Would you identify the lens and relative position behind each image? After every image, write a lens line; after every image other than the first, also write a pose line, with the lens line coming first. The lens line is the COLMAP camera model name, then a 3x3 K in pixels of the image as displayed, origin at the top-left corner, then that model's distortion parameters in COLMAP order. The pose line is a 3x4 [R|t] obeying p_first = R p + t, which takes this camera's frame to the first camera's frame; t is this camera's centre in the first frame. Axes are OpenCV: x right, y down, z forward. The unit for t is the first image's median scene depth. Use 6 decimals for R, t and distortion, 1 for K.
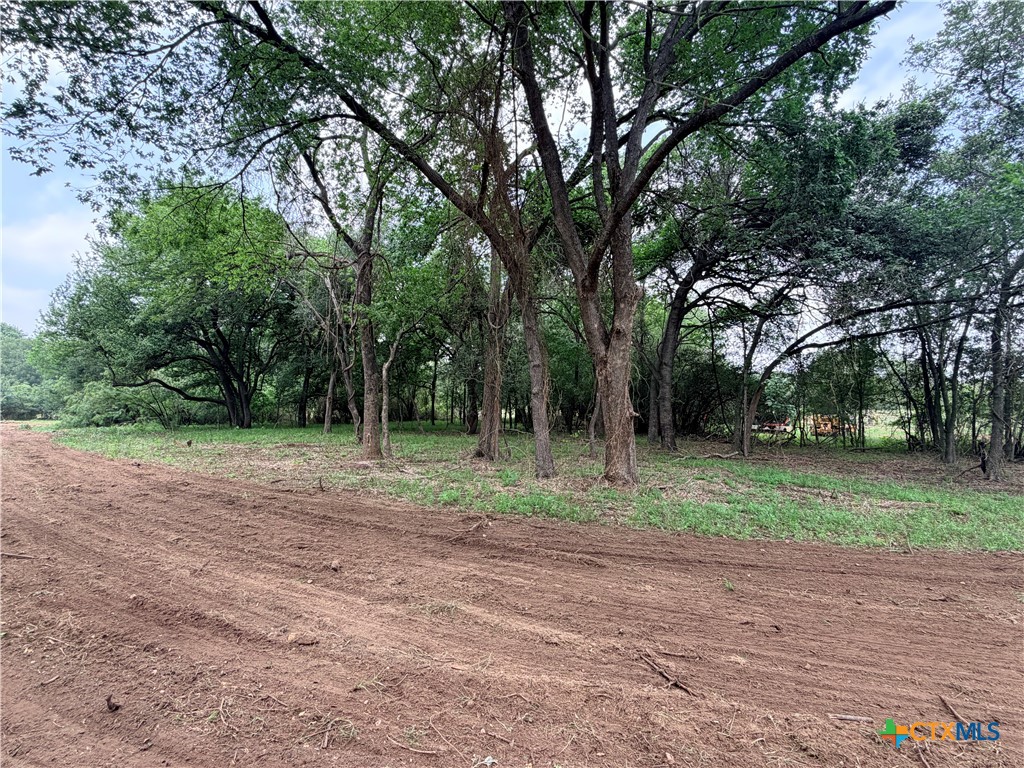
lens RADIAL K [[473.2, 0, 512.9], [0, 473.2, 389.5], [0, 0, 1]] dist [0.001980, 0.000437]
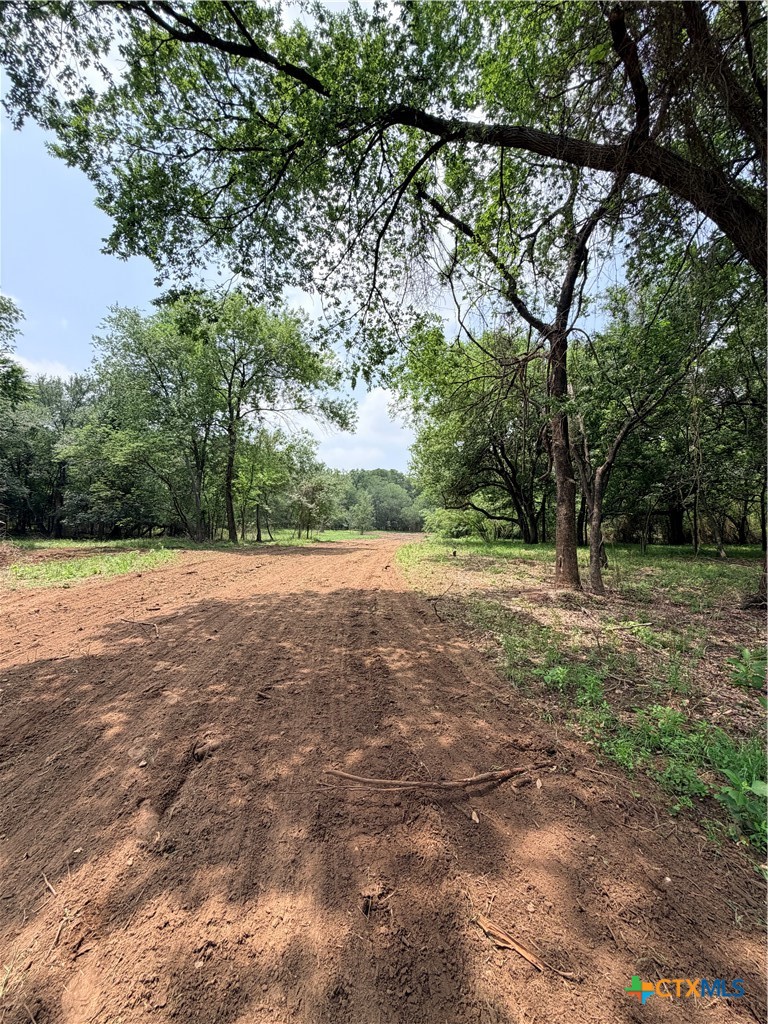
lens RADIAL K [[410.4, 0, 384.7], [0, 410.4, 501.9], [0, 0, 1]] dist [-0.002194, -0.000784]
pose [[0.559226, -0.039255, -0.828085, 0.110591], [0.018513, 0.999221, -0.034865, 0.022789], [0.828808, 0.004167, 0.559517, 0.367325]]
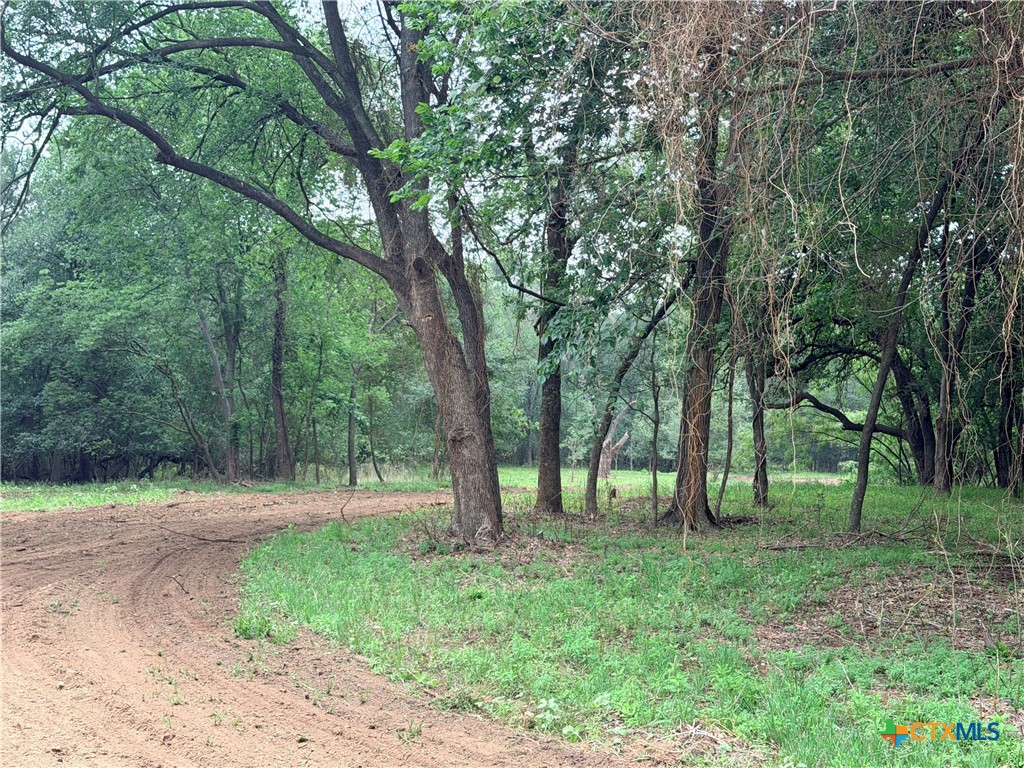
lens RADIAL K [[1492.4, 0, 512.4], [0, 1492.4, 382.1], [0, 0, 1]] dist [0.108767, 0.000000]
pose [[0.290810, -0.047160, -0.955618, 1.764179], [0.034490, 0.998652, -0.038787, 0.042438], [0.956159, -0.021680, 0.292045, 0.324086]]
